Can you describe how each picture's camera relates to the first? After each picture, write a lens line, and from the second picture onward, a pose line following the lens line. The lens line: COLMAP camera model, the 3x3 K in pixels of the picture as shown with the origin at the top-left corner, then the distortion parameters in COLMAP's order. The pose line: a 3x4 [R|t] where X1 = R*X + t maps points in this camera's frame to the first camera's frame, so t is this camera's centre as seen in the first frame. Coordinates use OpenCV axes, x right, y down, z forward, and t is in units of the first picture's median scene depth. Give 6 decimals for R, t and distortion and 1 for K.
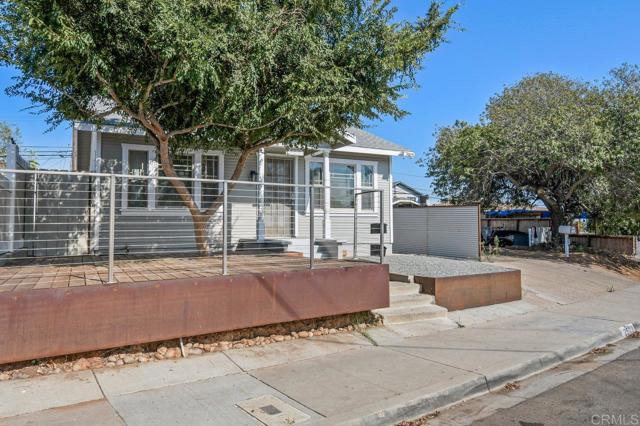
lens RADIAL K [[451.9, 0, 285.2], [0, 451.9, 214.2], [0, 0, 1]] dist [0.009825, -0.002084]
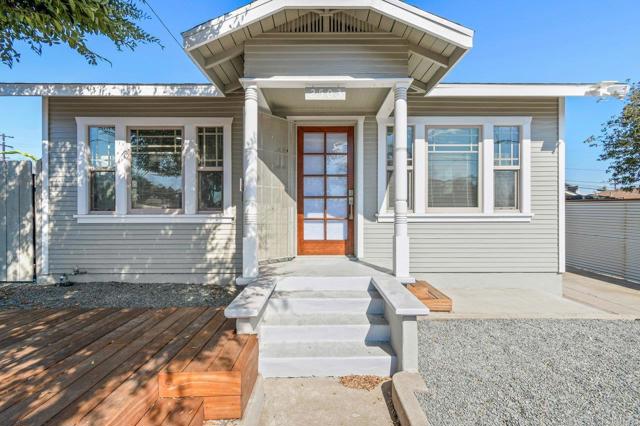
lens RADIAL K [[293.4, 0, 315.5], [0, 293.4, 216.4], [0, 0, 1]] dist [0.003053, -0.000220]
pose [[0.917526, 0.004234, -0.397653, 0.142524], [0.011901, 0.999203, 0.038098, -0.021932], [0.397497, -0.039689, 0.916745, 0.749492]]
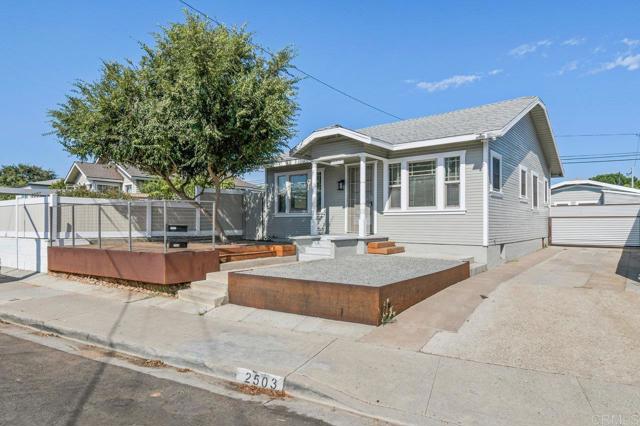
lens RADIAL K [[349.1, 0, 318.0], [0, 349.1, 219.0], [0, 0, 1]] dist [0.003188, -0.001558]
pose [[0.457573, -0.004629, -0.889160, 0.857072], [0.024317, 0.999678, 0.007310, 0.004383], [0.888840, -0.024967, 0.457538, 0.565397]]
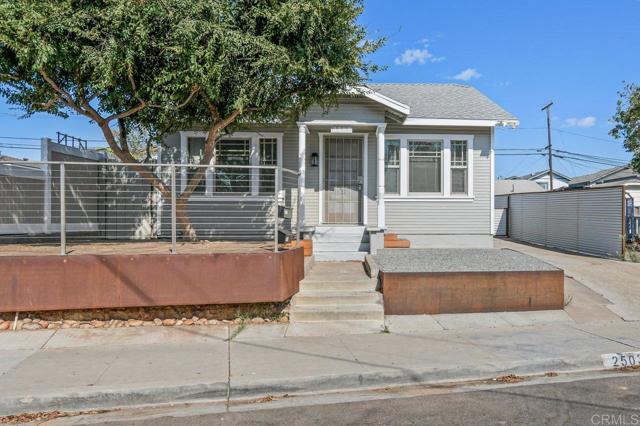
lens RADIAL K [[490.0, 0, 355.5], [0, 490.0, 223.4], [0, 0, 1]] dist [0.004999, -0.002916]
pose [[0.928796, 0.010431, -0.370443, 0.432915], [0.005058, 0.999154, 0.040815, 0.009750], [0.370556, -0.039782, 0.927958, 0.105622]]
